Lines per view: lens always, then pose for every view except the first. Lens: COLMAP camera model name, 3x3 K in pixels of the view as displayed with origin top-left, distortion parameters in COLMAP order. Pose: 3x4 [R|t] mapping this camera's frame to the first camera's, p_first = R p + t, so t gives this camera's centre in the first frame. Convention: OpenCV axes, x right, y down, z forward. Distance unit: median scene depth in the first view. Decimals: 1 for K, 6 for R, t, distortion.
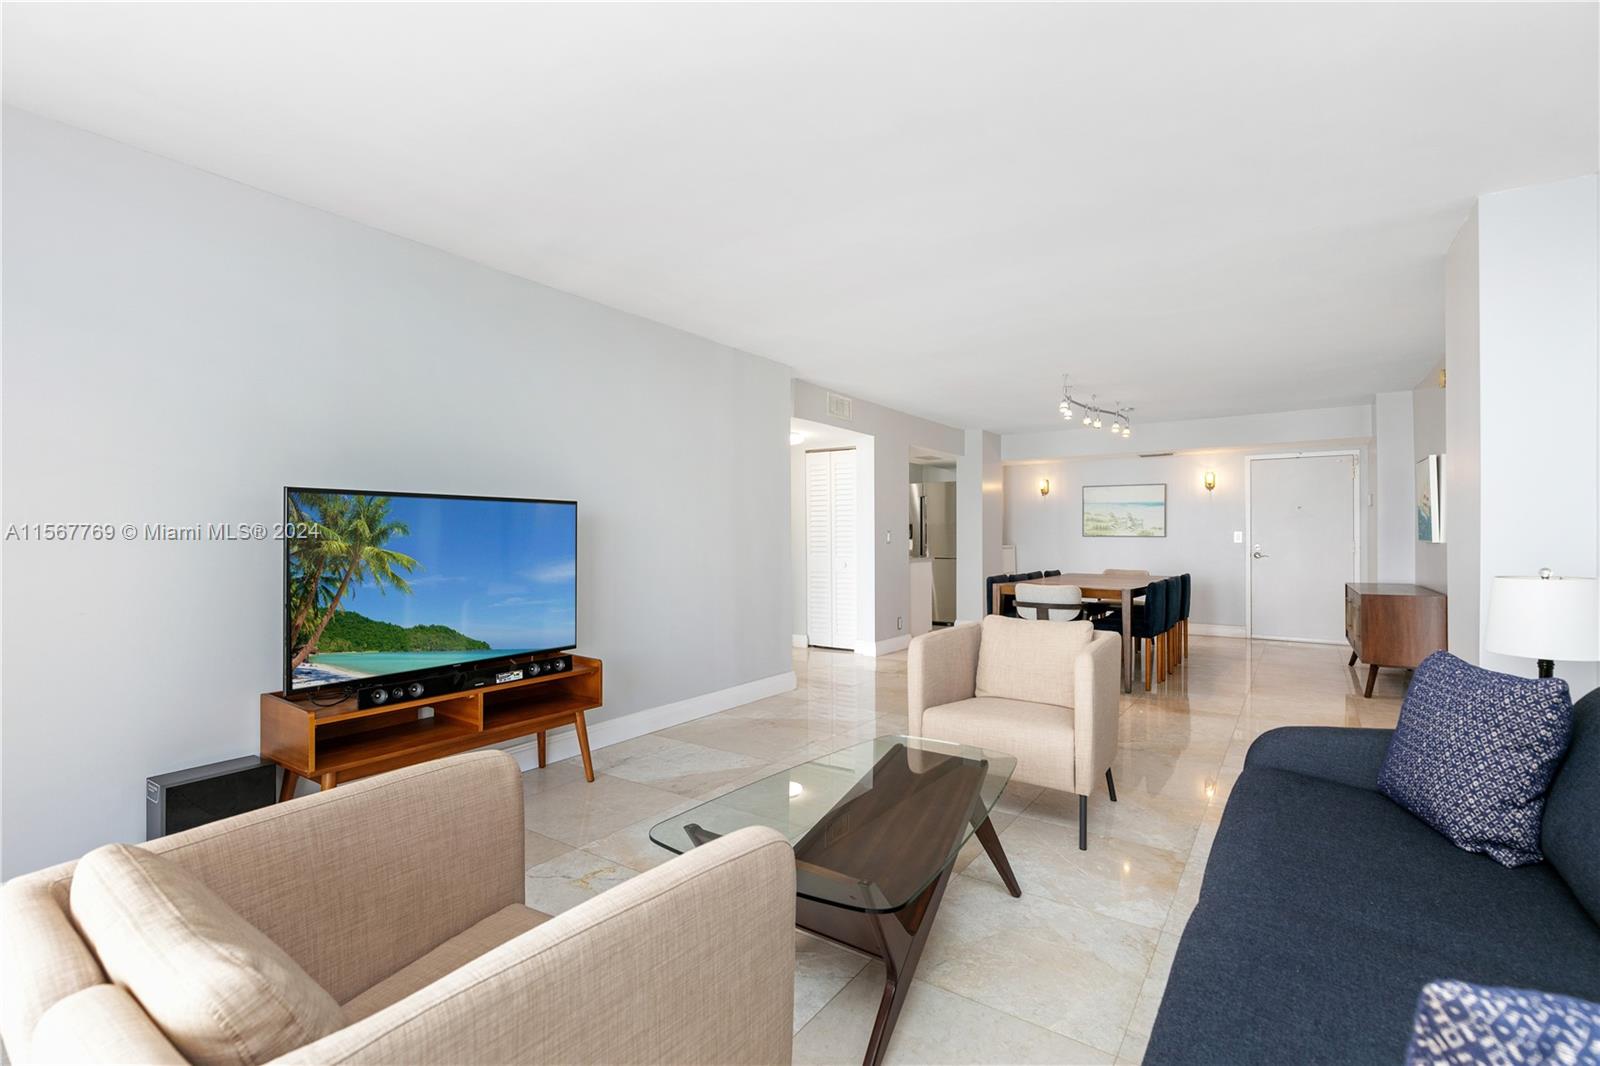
lens RADIAL K [[731.5, 0, 796.7], [0, 731.5, 531.8], [0, 0, 1]] dist [0.000938, -0.002262]
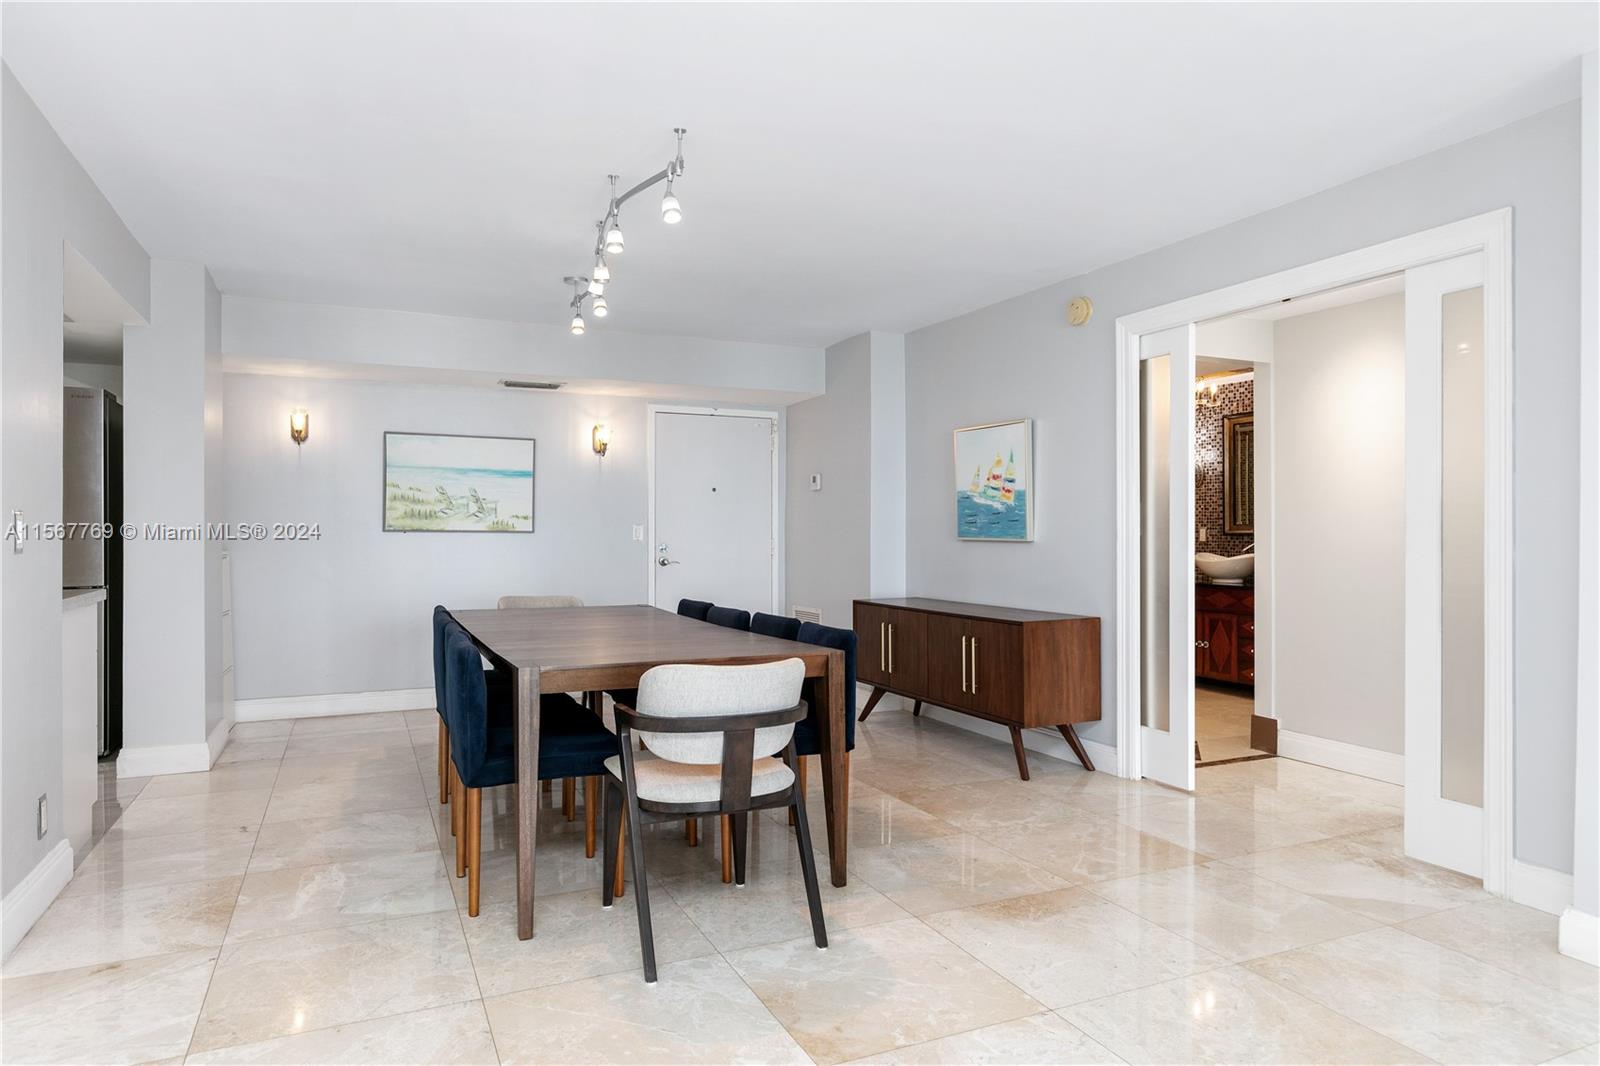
lens RADIAL K [[1001.8, 0, 804.5], [0, 1001.8, 533.9], [0, 0, 1]] dist [0.000532, -0.000165]
pose [[0.501470, 0.001291, 0.865174, -0.063864], [-0.007917, 0.999964, 0.003097, 0.004096], [-0.865139, -0.008402, 0.501462, 0.427237]]
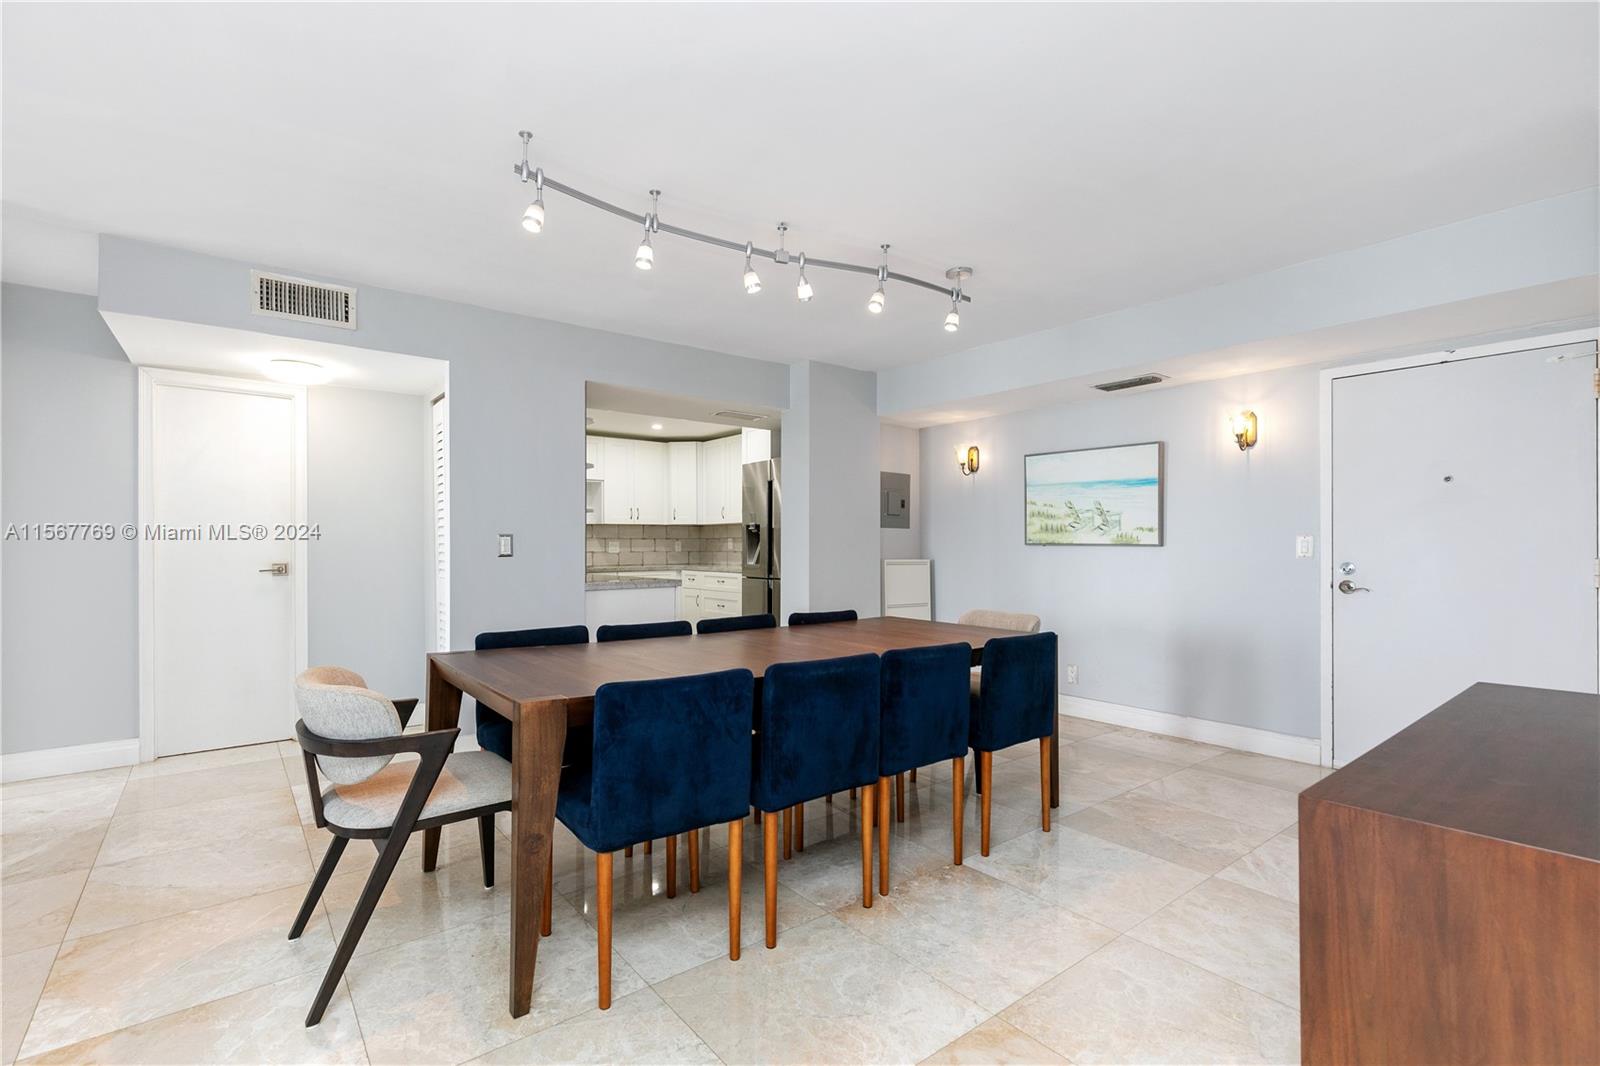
lens RADIAL K [[731.5, 0, 799.7], [0, 731.5, 547.6], [0, 0, 1]] dist [0.000938, -0.002262]
pose [[0.957689, 0.001884, -0.287800, 0.409540], [0.000566, 0.999964, 0.008430, 0.003930], [0.287806, -0.008236, 0.957653, 0.438109]]
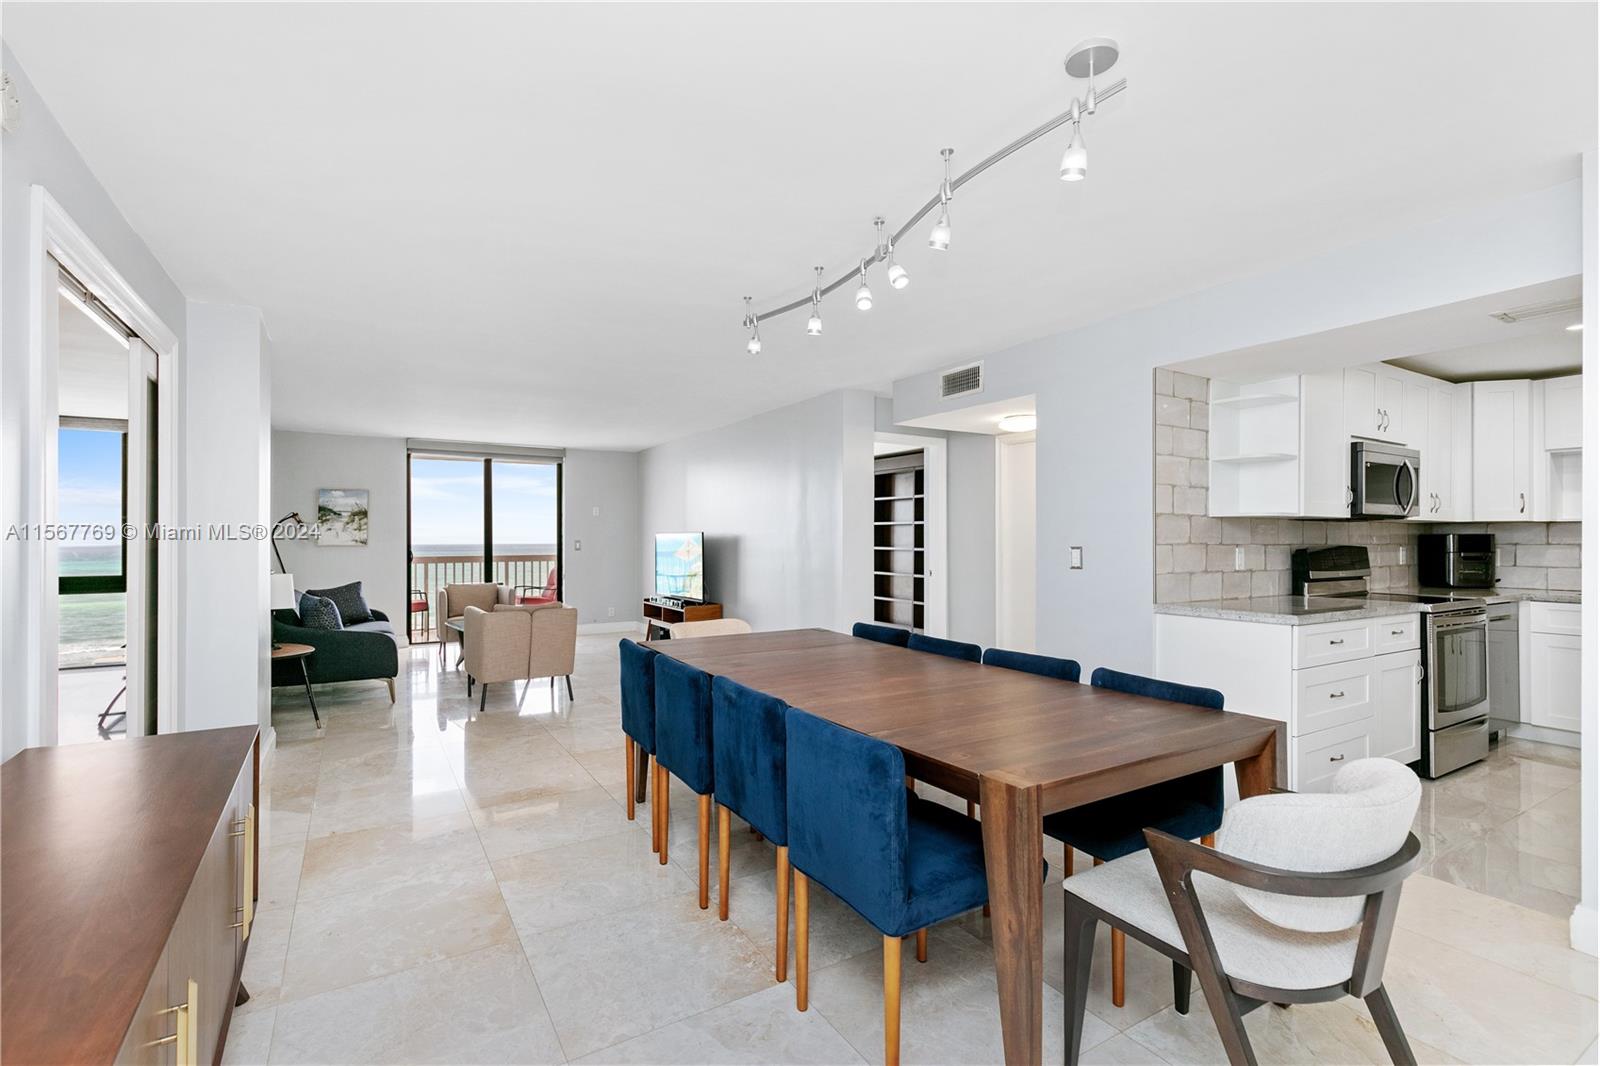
lens RADIAL K [[731.5, 0, 763.5], [0, 731.5, 536.1], [0, 0, 1]] dist [0.000938, -0.002262]
pose [[-0.437721, 0.000198, -0.899111, 0.596153], [0.009779, 0.999942, -0.004541, -0.006767], [0.899058, -0.010781, -0.437697, 0.832645]]
